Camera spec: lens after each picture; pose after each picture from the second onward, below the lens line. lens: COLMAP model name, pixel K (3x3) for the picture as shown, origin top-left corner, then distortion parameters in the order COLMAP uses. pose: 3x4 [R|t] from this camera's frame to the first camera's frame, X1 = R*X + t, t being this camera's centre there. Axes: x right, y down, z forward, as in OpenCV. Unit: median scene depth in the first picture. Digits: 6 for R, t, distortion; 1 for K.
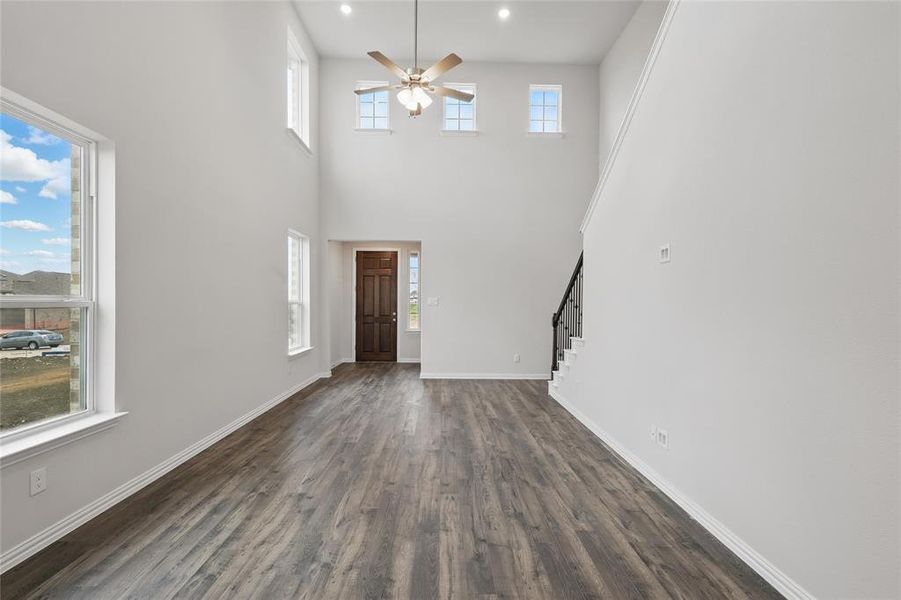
lens RADIAL K [[398.2, 0, 448.7], [0, 398.2, 307.1], [0, 0, 1]] dist [0.001094, -0.000110]
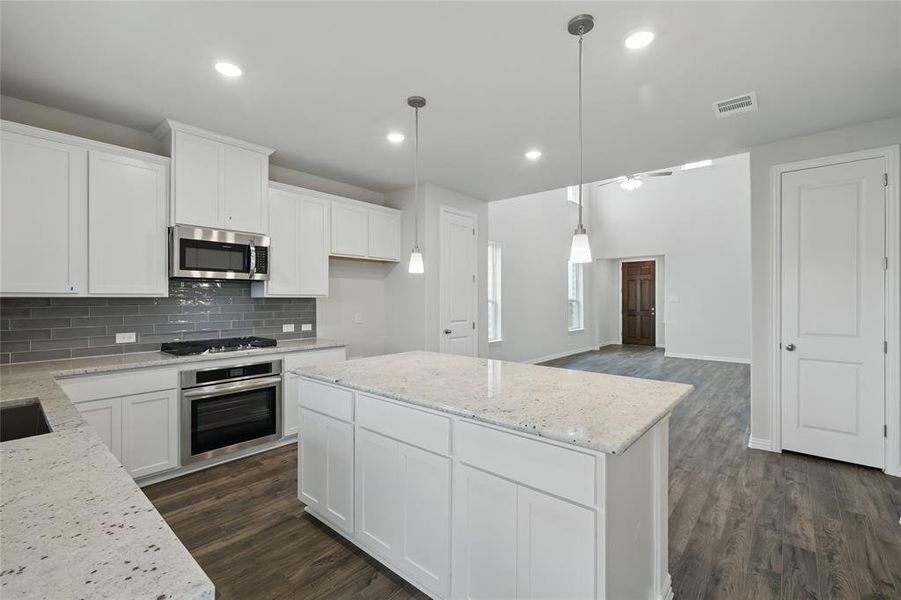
lens RADIAL K [[393.8, 0, 450.5], [0, 393.8, 300.0], [0, 0, 1]] dist [0.003601, 0.000056]
pose [[0.747423, -0.009632, -0.664279, 0.477251], [-0.000723, 0.999883, -0.015311, 0.017076], [0.664348, 0.011924, 0.747328, -0.844496]]
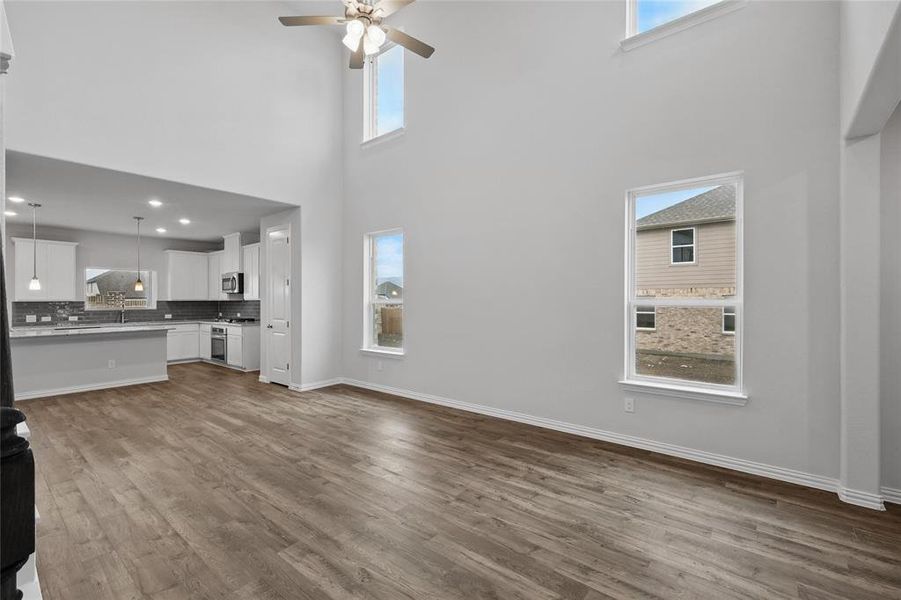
lens RADIAL K [[395.7, 0, 451.3], [0, 395.7, 296.7], [0, 0, 1]] dist [0.004418, -0.000283]
pose [[-0.646217, -0.013346, -0.763037, 0.394640], [-0.011120, 0.999906, -0.008071, -0.016160], [0.763072, 0.003269, -0.646305, 1.651456]]
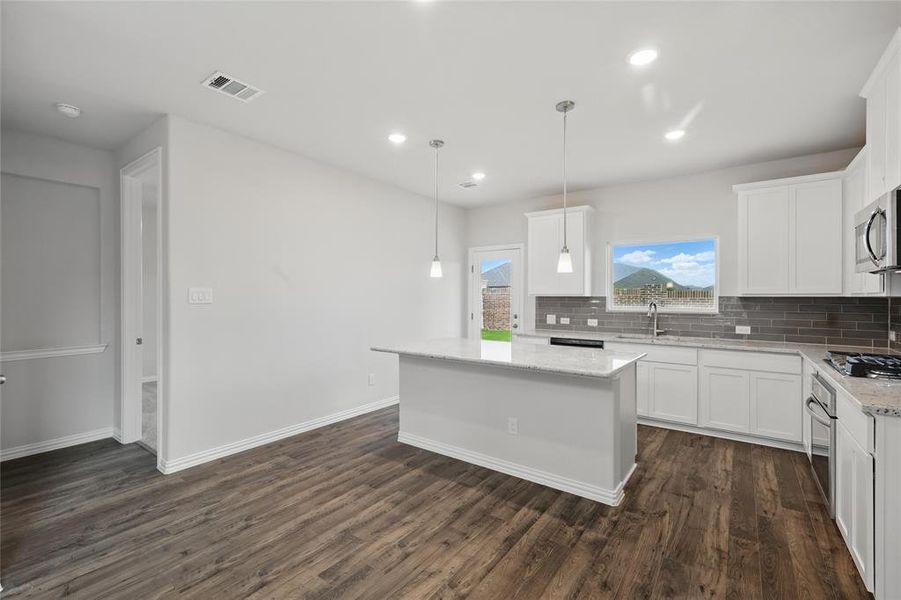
lens RADIAL K [[395.7, 0, 451.3], [0, 395.7, 296.7], [0, 0, 1]] dist [0.004418, -0.000283]
pose [[-0.798961, -0.013023, 0.601242, -0.281078], [-0.003047, 0.999840, 0.017606, -0.009019], [-0.601376, 0.012235, -0.798873, 0.311124]]
